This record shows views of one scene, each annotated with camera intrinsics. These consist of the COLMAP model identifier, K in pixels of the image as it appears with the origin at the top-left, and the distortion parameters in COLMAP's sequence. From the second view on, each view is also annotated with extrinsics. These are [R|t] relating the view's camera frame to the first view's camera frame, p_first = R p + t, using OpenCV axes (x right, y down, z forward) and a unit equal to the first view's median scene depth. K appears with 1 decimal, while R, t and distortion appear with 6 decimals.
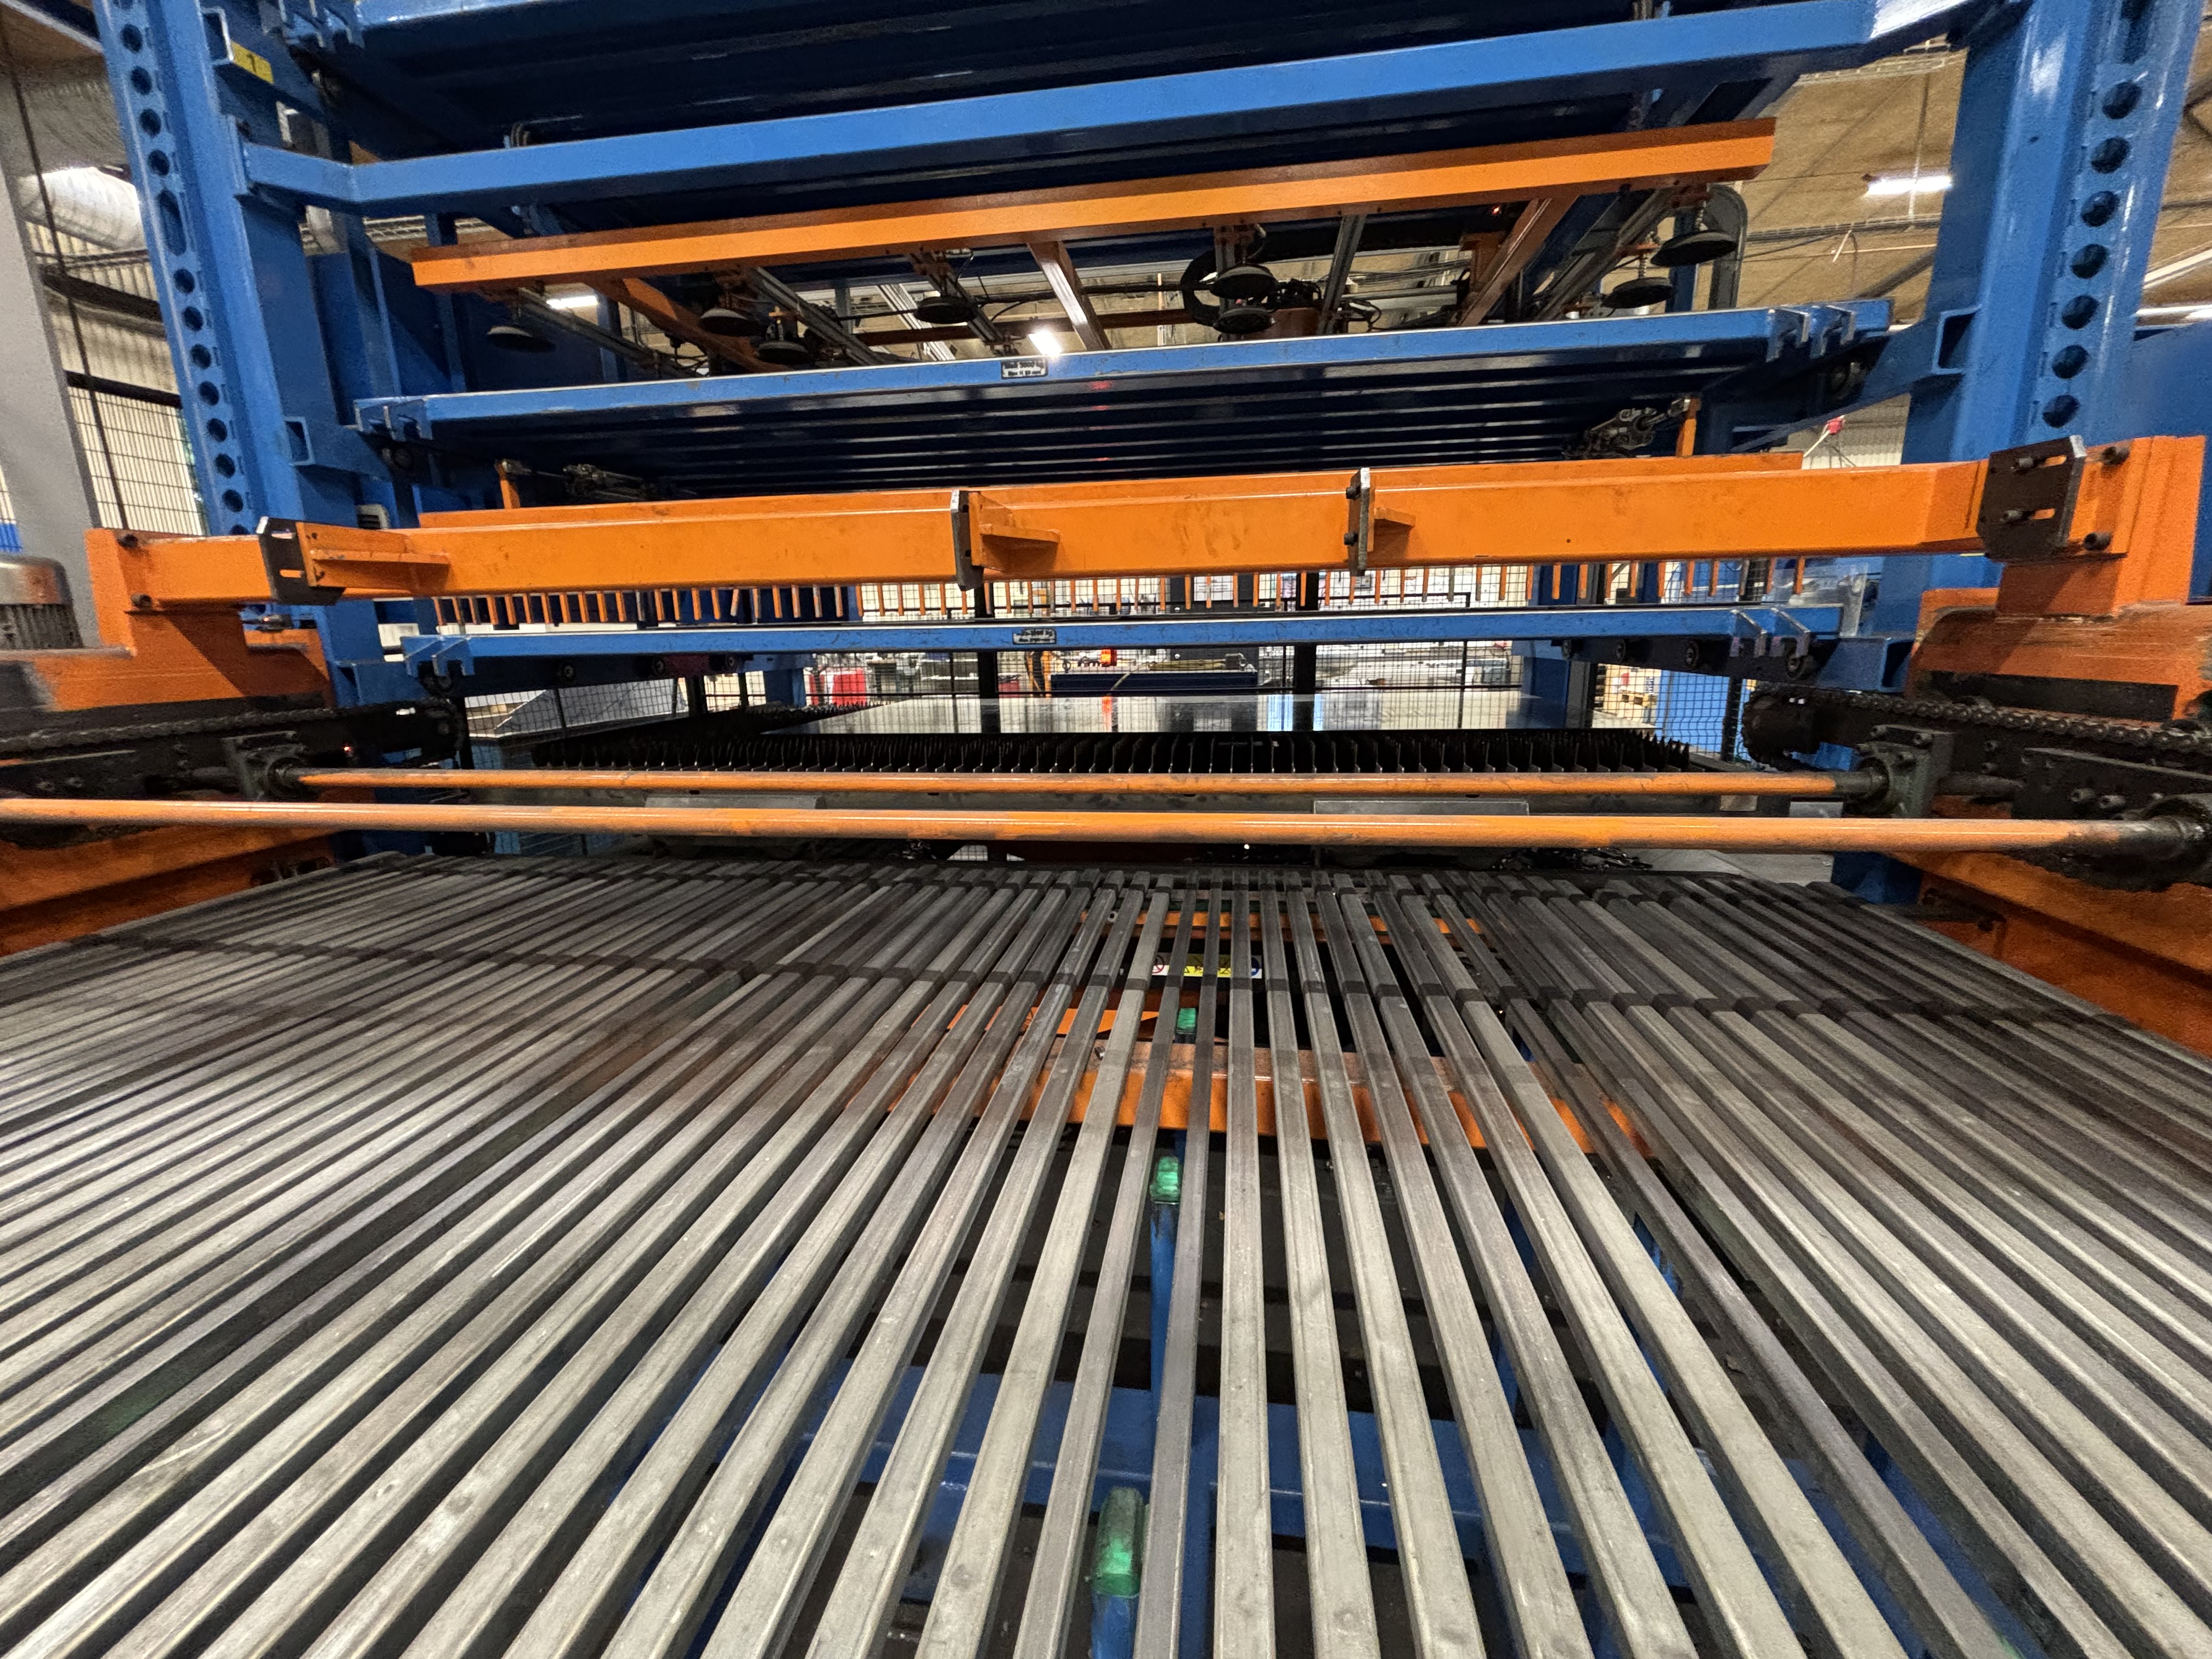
lens RADIAL K [[907.7, 0, 1099.5], [0, 907.7, 841.9], [0, 0, 1]] dist [-0.002961, 0.001091]
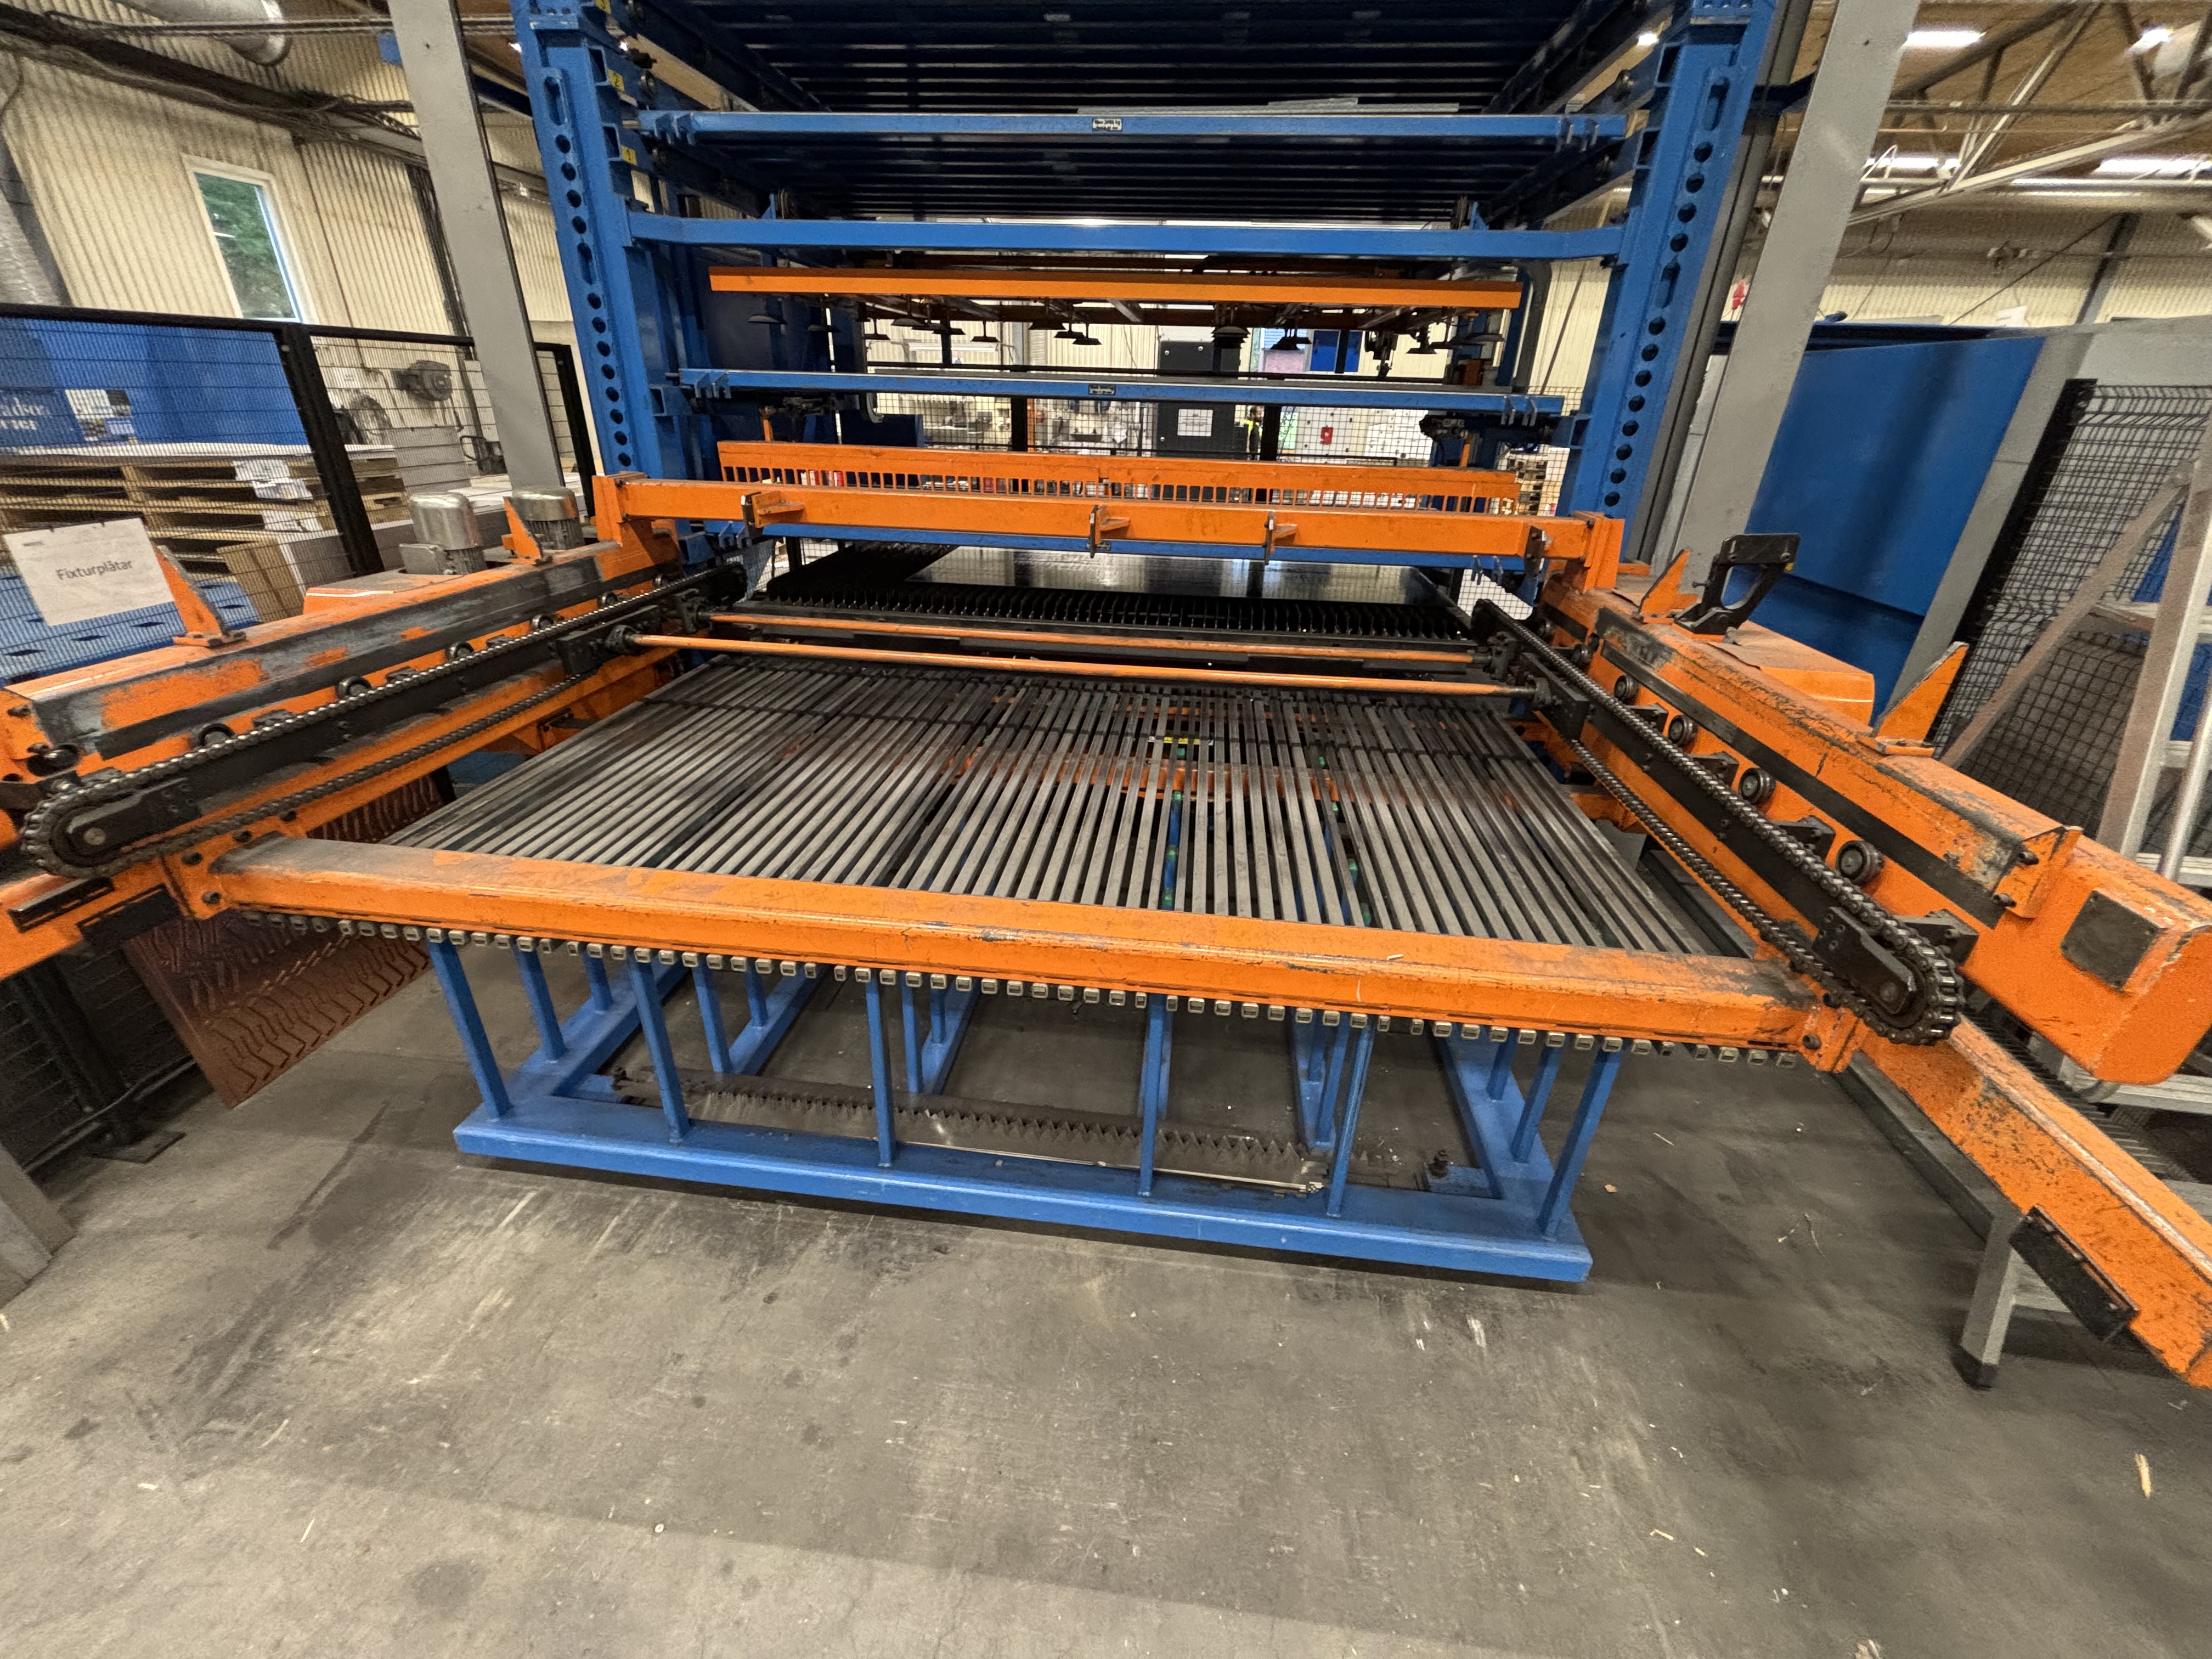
lens RADIAL K [[907.7, 0, 1106.6], [0, 907.7, 834.9], [0, 0, 1]] dist [-0.002961, 0.001091]
pose [[0.997993, 0.027015, 0.057266, -0.174820], [-0.039109, 0.974272, 0.221955, -0.087565], [-0.049797, -0.223749, 0.973374, -1.034015]]
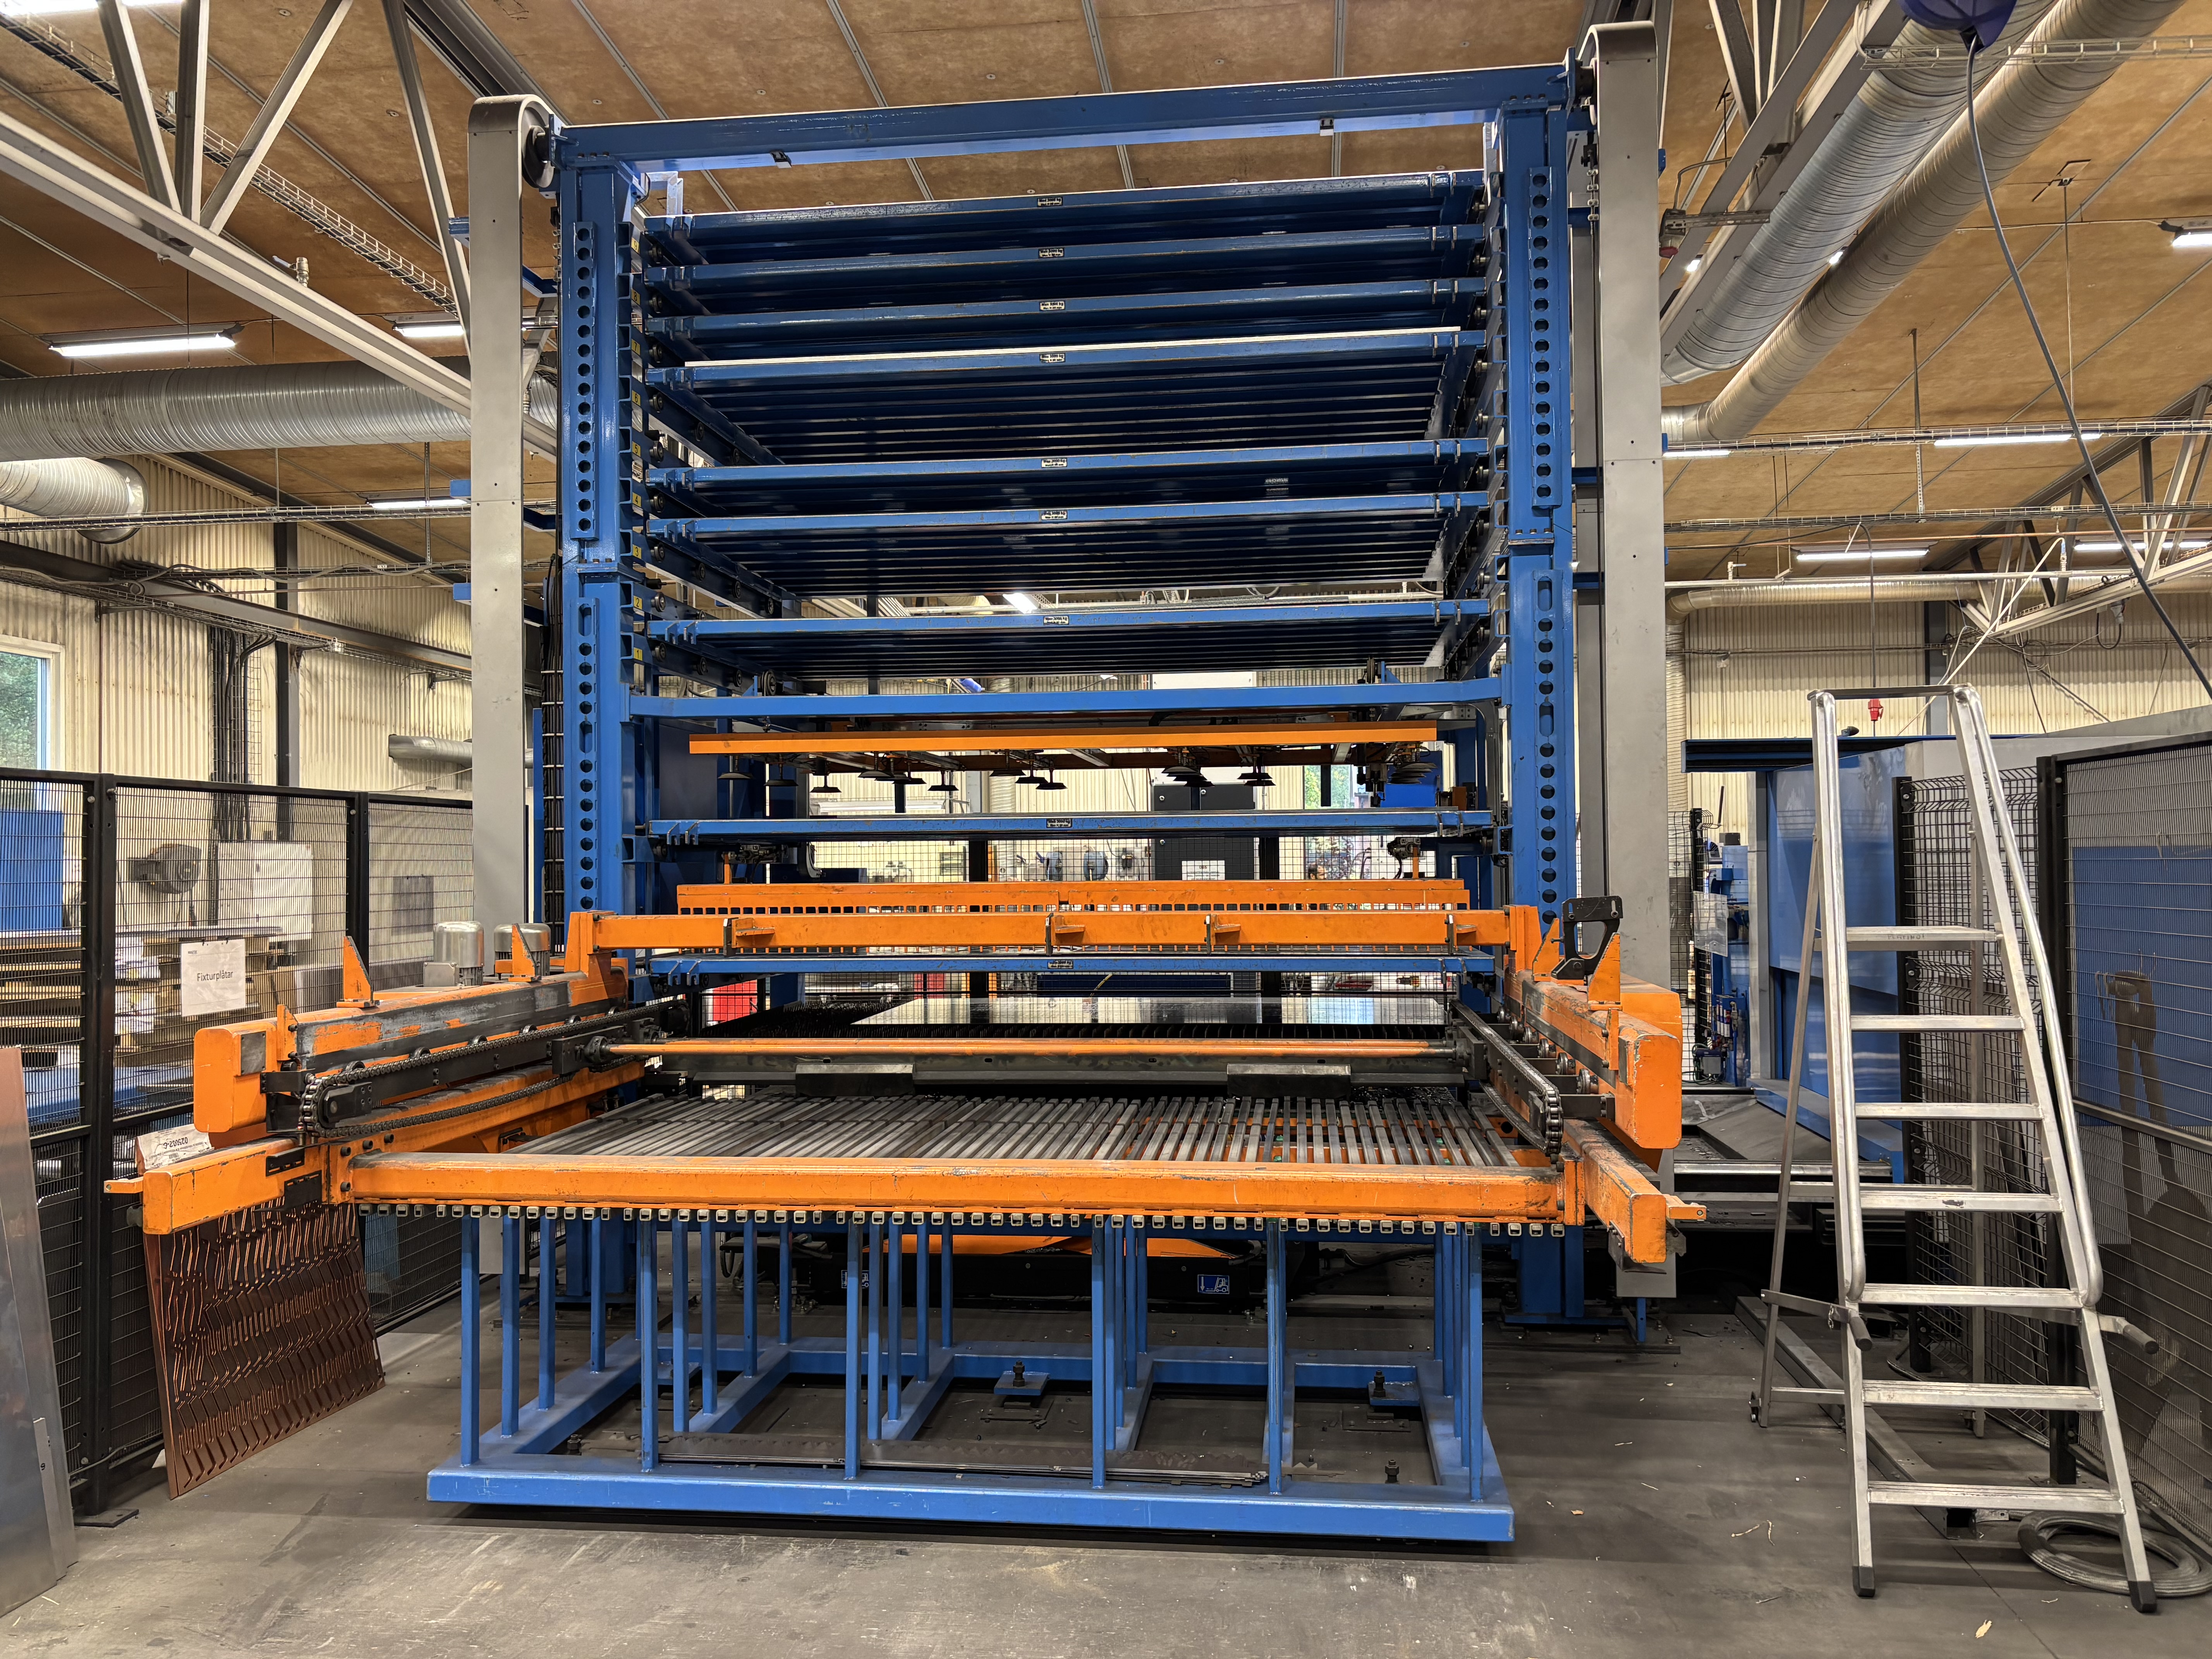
lens RADIAL K [[1676.0, 0, 1109.7], [0, 1676.0, 839.2], [0, 0, 1]] dist [0.039244, -0.046186]
pose [[0.999292, 0.012924, 0.035340, -0.114718], [-0.003881, 0.969559, -0.244829, 0.389707], [-0.037429, 0.244518, 0.968922, -2.633869]]
